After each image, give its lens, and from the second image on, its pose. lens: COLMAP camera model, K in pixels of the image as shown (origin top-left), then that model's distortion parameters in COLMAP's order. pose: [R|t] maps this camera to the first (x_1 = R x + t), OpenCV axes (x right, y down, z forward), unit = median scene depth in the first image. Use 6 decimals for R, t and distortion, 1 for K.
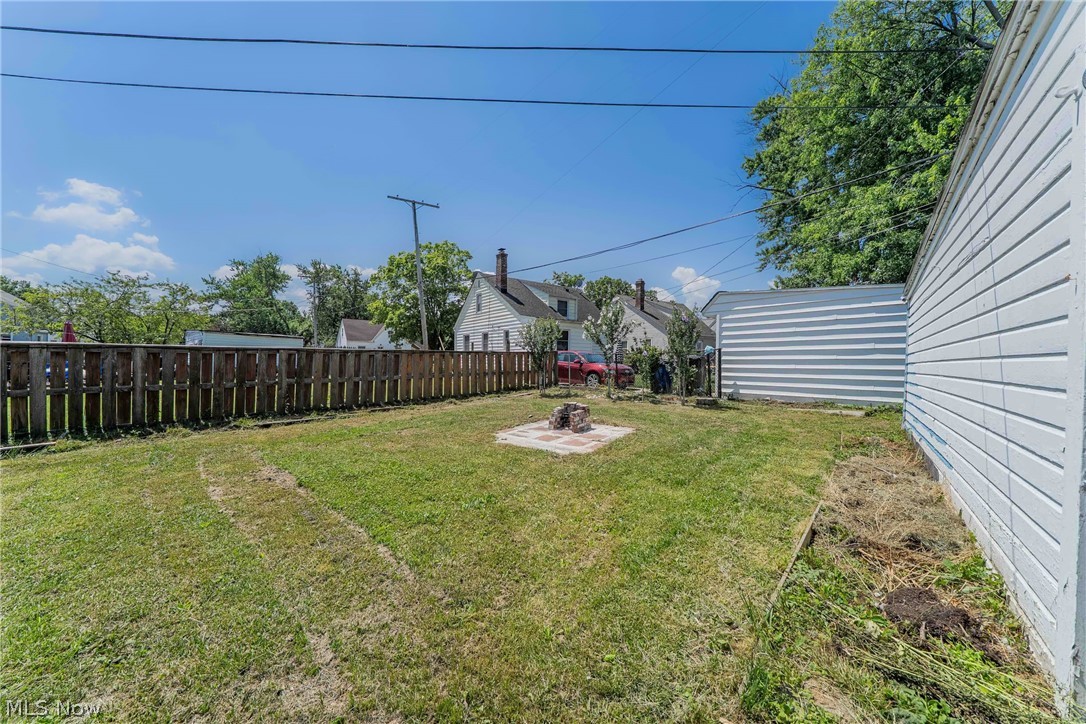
lens RADIAL K [[374.1, 0, 536.0], [0, 374.1, 363.5], [0, 0, 1]] dist [-0.000369, 0.000072]
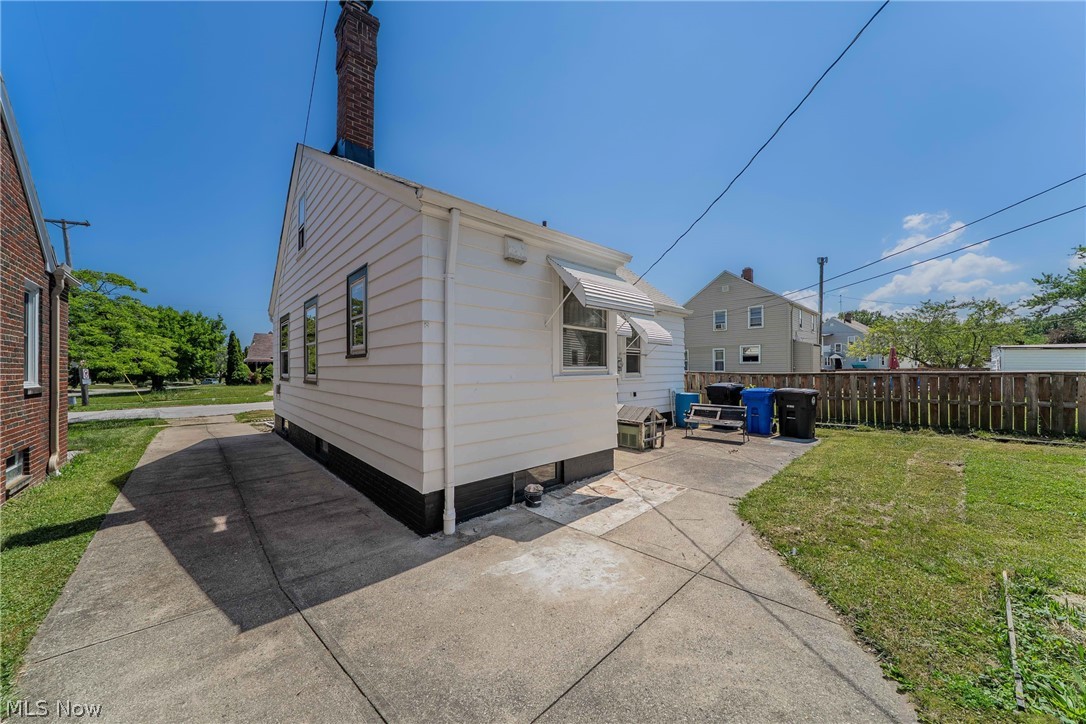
lens RADIAL K [[374.1, 0, 536.0], [0, 374.1, 363.5], [0, 0, 1]] dist [-0.000369, 0.000072]
pose [[-0.118305, -0.023927, -0.992689, 0.588713], [-0.000013, 0.999710, -0.024094, -0.043370], [0.992977, -0.002838, -0.118271, -0.293785]]
